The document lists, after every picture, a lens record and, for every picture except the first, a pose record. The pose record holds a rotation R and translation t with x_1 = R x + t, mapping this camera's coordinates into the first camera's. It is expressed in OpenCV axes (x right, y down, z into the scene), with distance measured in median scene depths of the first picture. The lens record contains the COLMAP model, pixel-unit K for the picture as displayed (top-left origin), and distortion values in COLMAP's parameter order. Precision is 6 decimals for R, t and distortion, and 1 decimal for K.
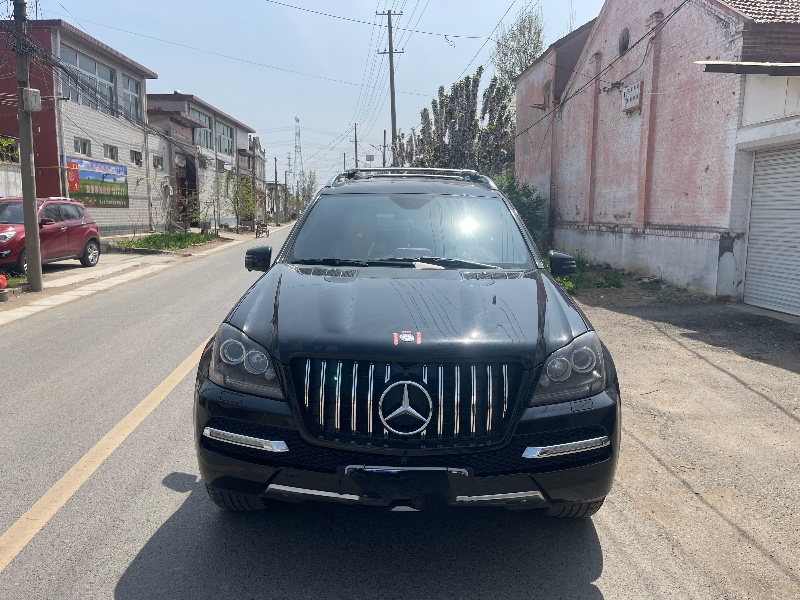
lens RADIAL K [[587.0, 0, 400.0], [0, 587.0, 300.0], [0, 0, 1]] dist [0.069143, -0.101930]
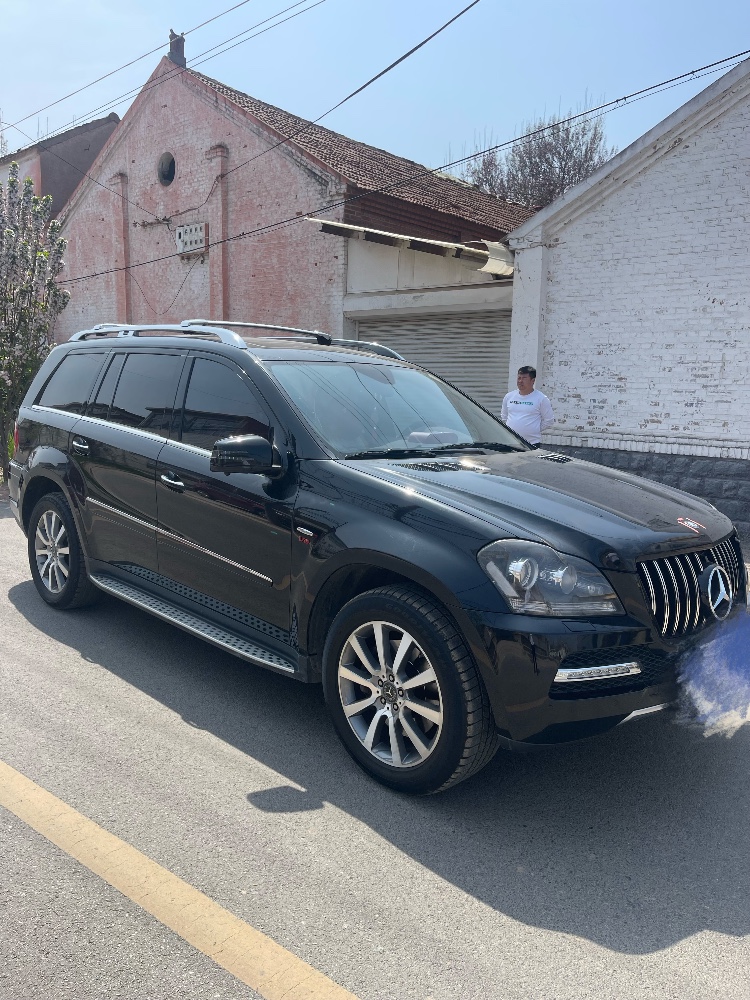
lens RADIAL K [[733.8, 0, 375.0], [0, 733.8, 500.0], [0, 0, 1]] dist [0.069143, -0.101930]
pose [[0.699466, -0.102954, 0.707211, -0.213341], [0.085765, 0.994510, 0.059952, -0.016703], [-0.709501, 0.018719, 0.704456, 0.086011]]
